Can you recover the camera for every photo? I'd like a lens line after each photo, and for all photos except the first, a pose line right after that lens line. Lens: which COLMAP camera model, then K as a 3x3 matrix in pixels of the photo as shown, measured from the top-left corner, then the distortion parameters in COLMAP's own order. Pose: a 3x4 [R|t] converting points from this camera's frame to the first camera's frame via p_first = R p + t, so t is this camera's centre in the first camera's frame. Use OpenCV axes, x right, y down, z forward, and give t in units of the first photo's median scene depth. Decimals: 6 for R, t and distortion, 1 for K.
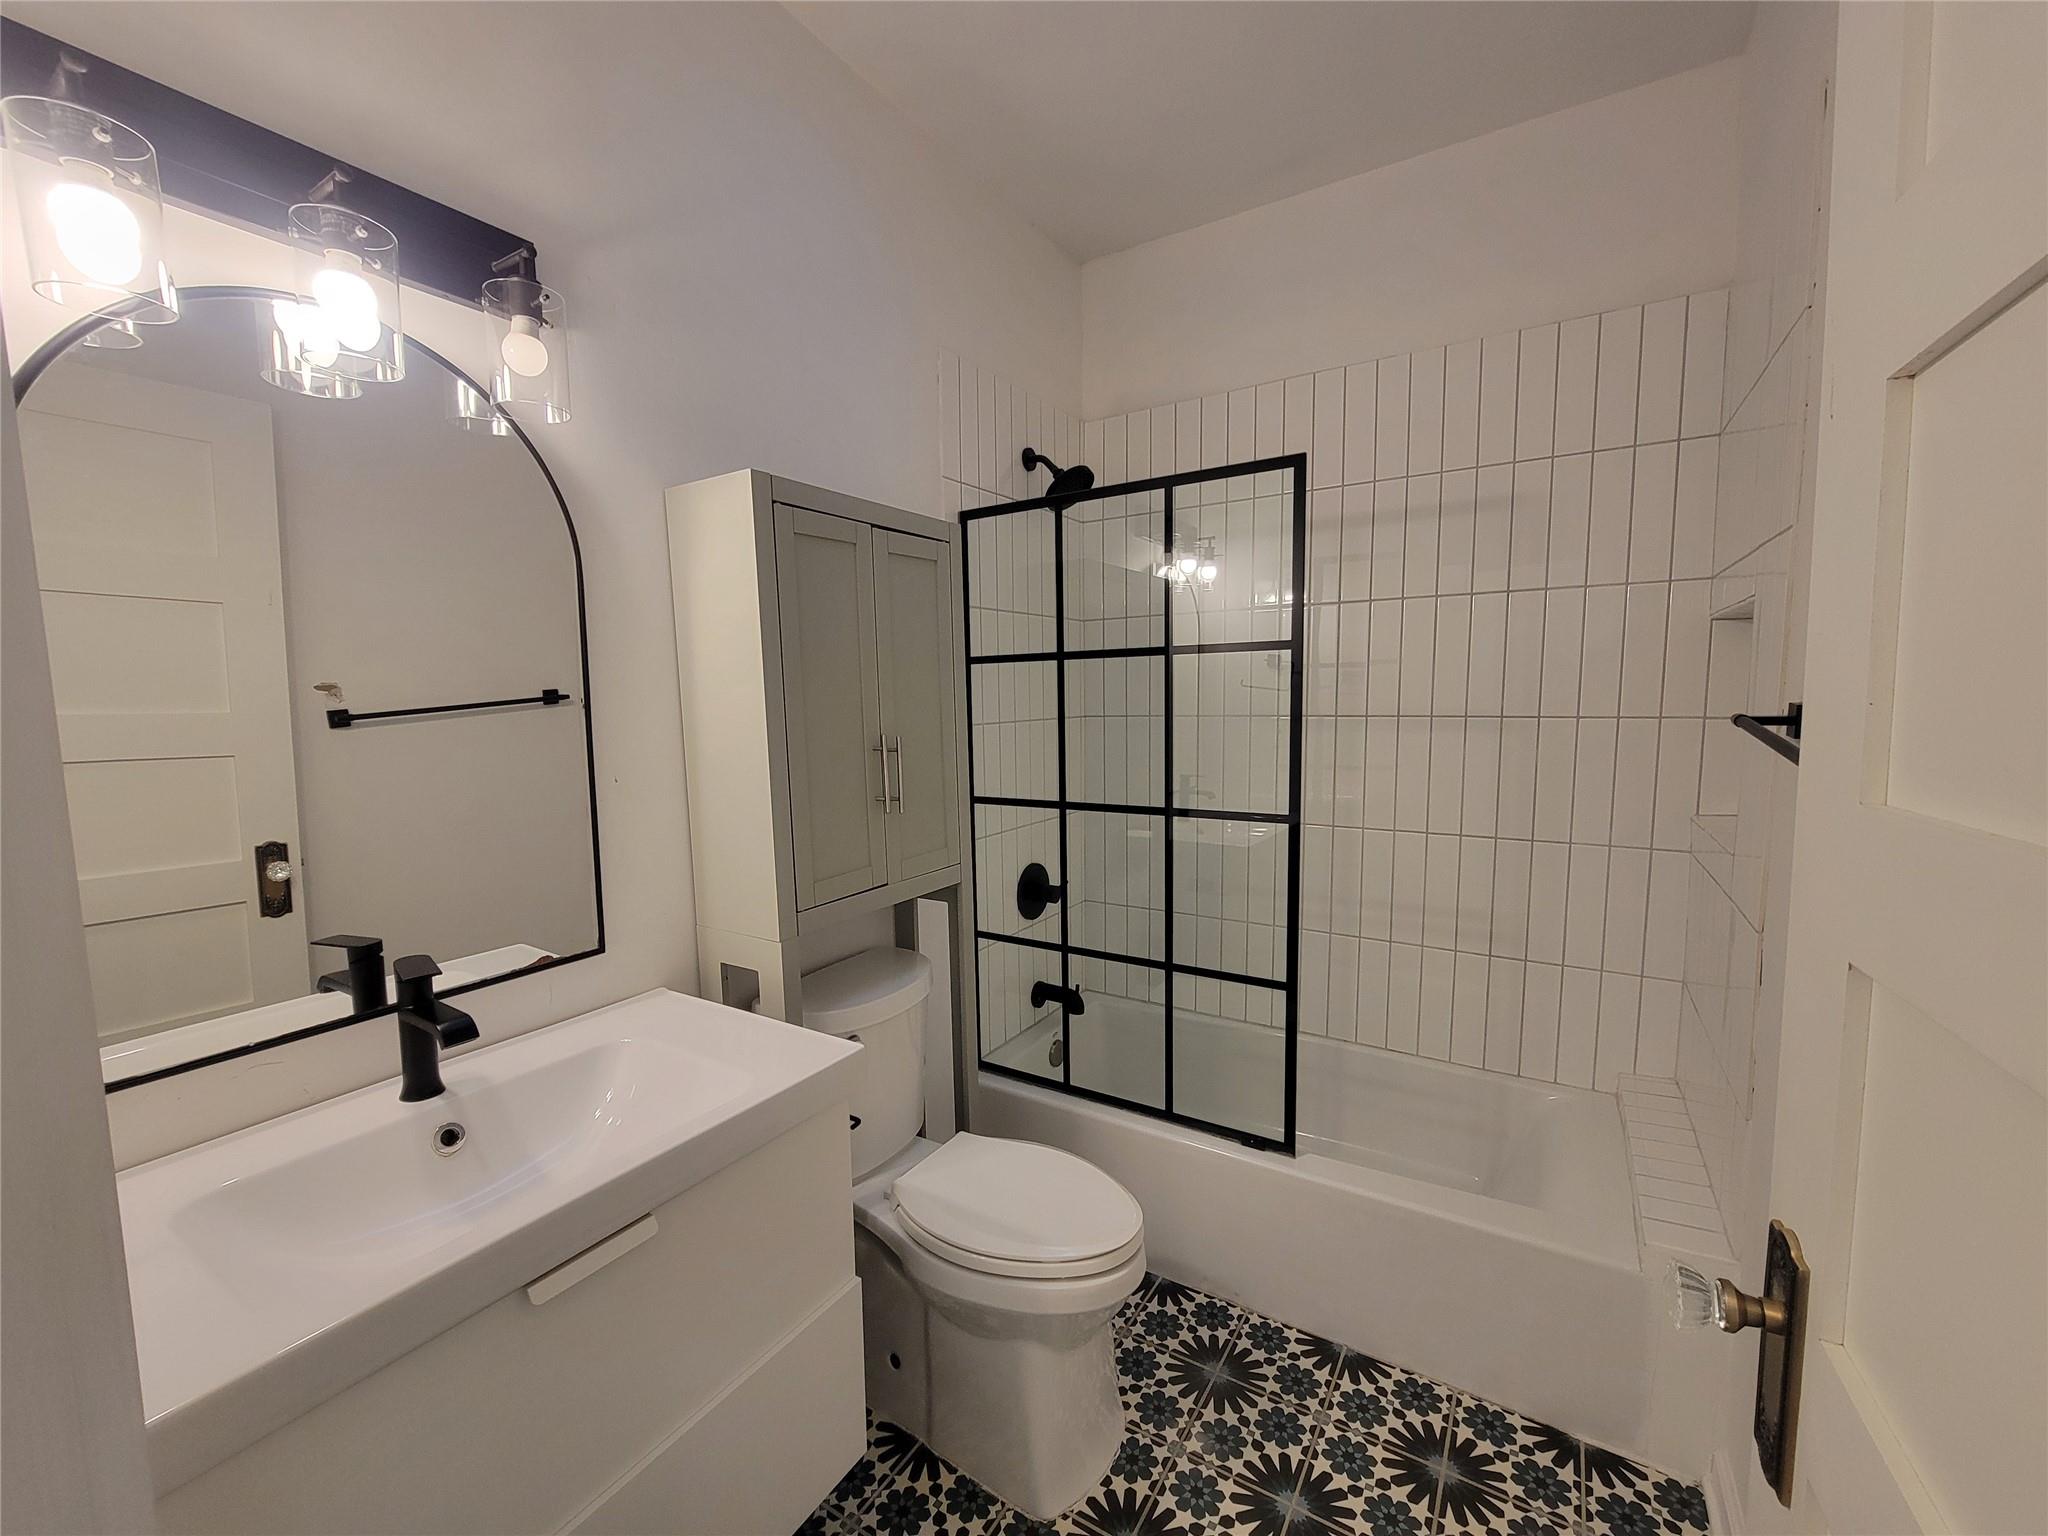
lens RADIAL K [[836.6, 0, 1024.6], [0, 836.6, 774.8], [0, 0, 1]] dist [0.000307, -0.001781]
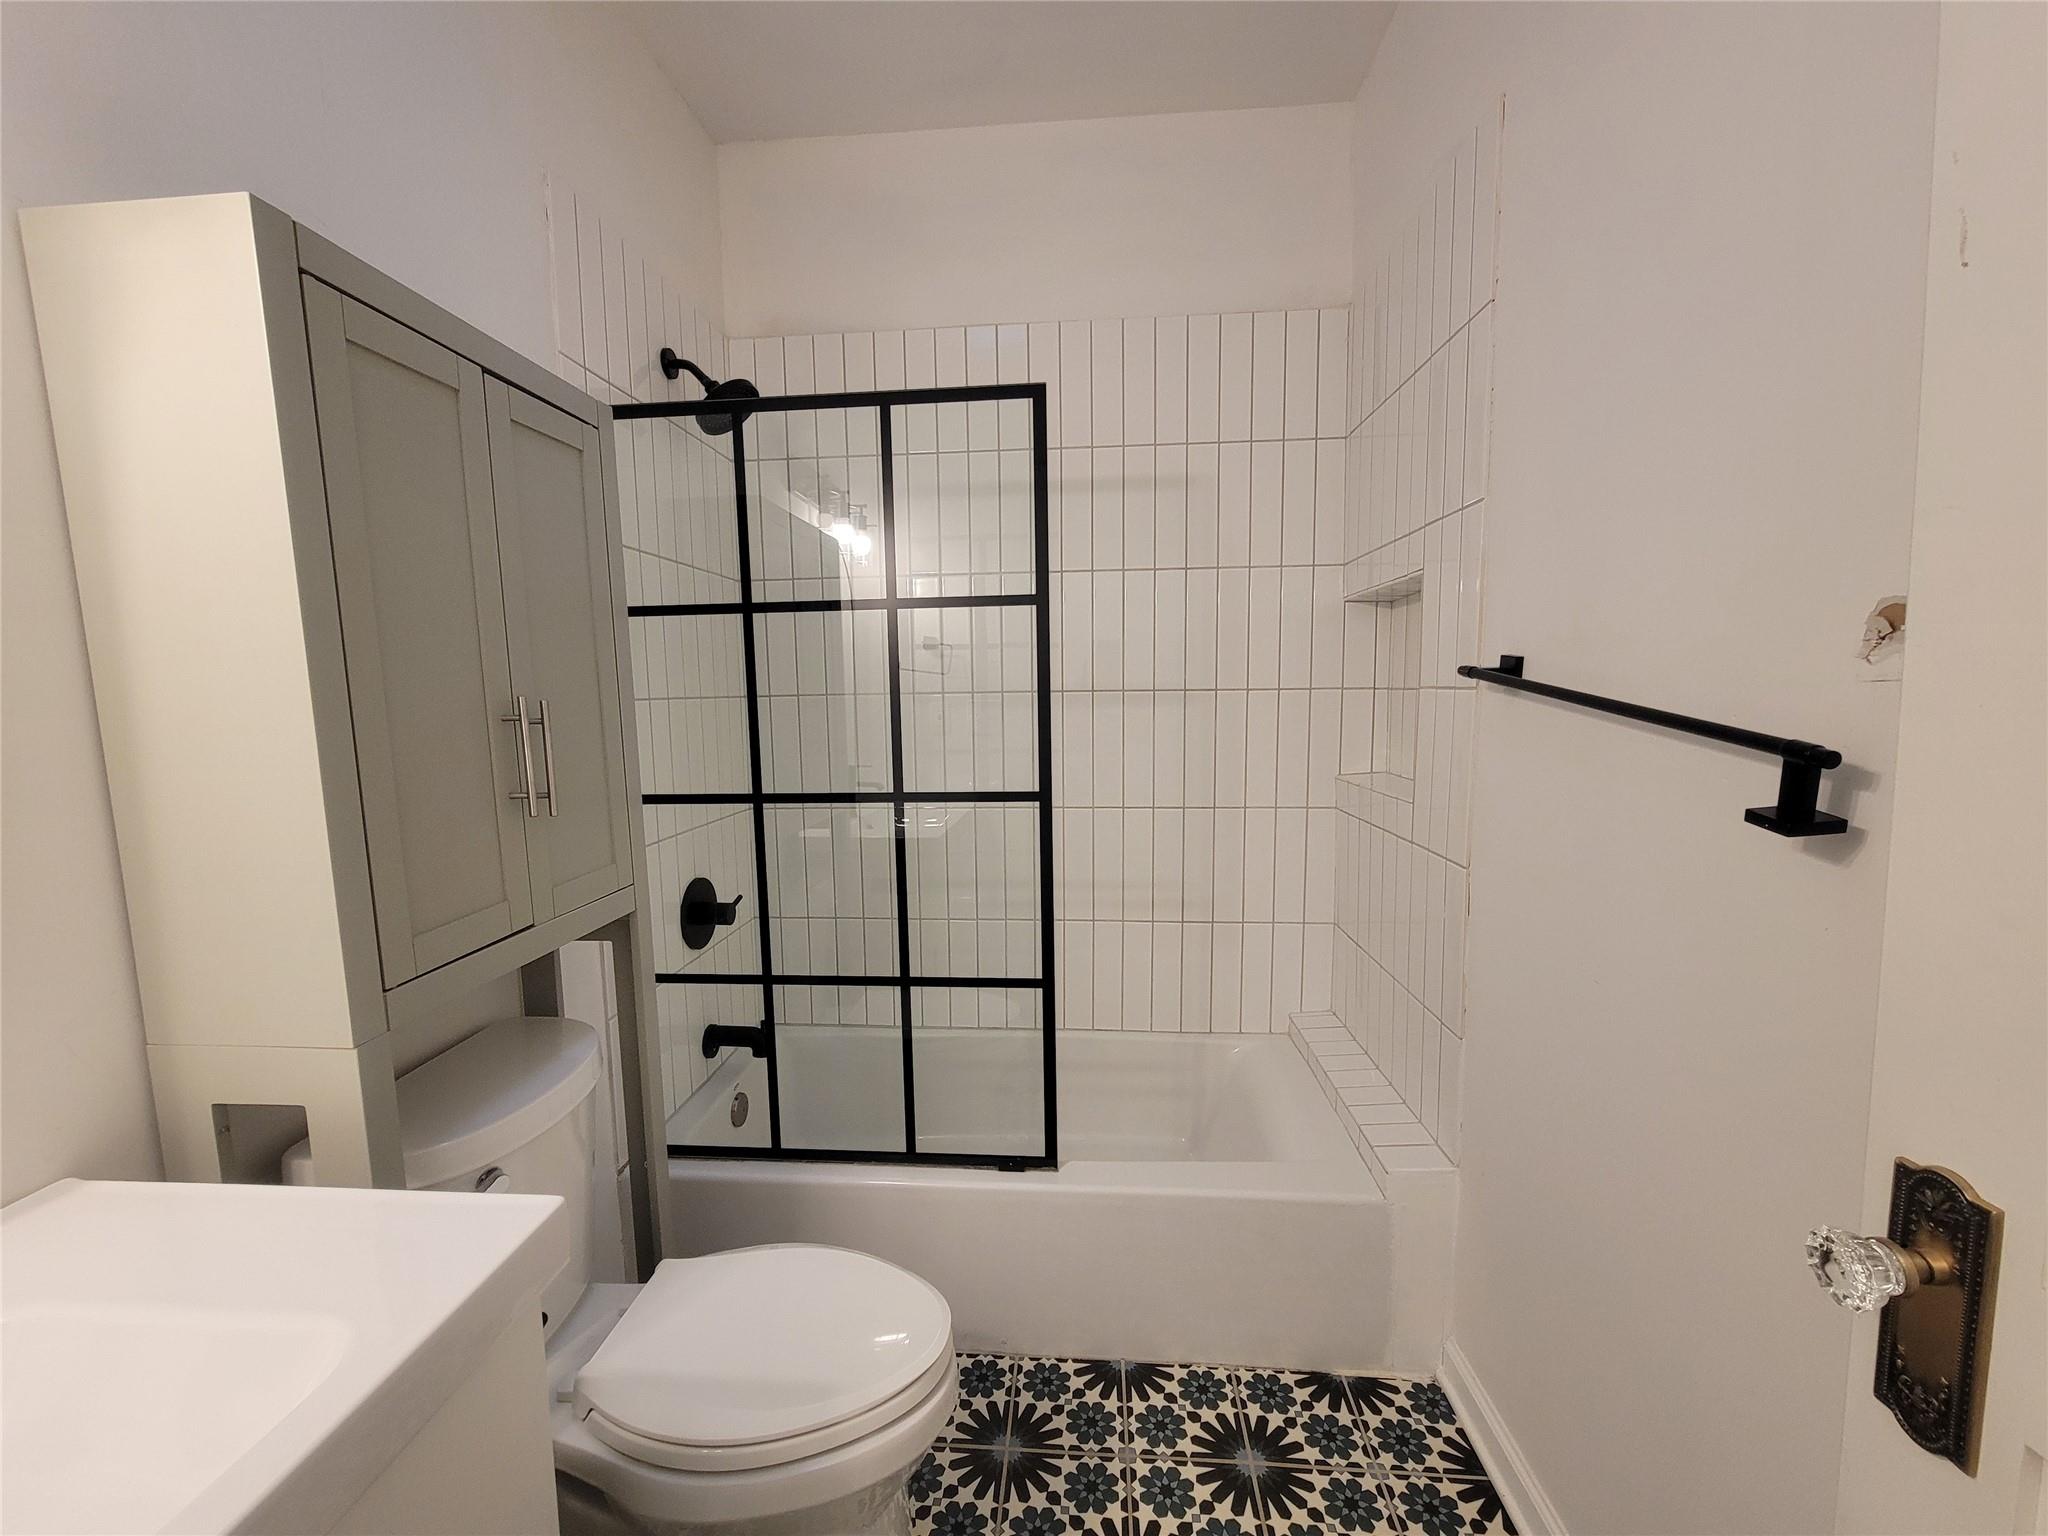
lens RADIAL K [[836.6, 0, 1023.4], [0, 836.6, 777.0], [0, 0, 1]] dist [0.000307, -0.001781]
pose [[0.885862, -0.045215, 0.461740, -0.105475], [0.045089, 0.998919, 0.011313, 0.020685], [-0.461753, 0.010798, 0.886943, 0.206491]]
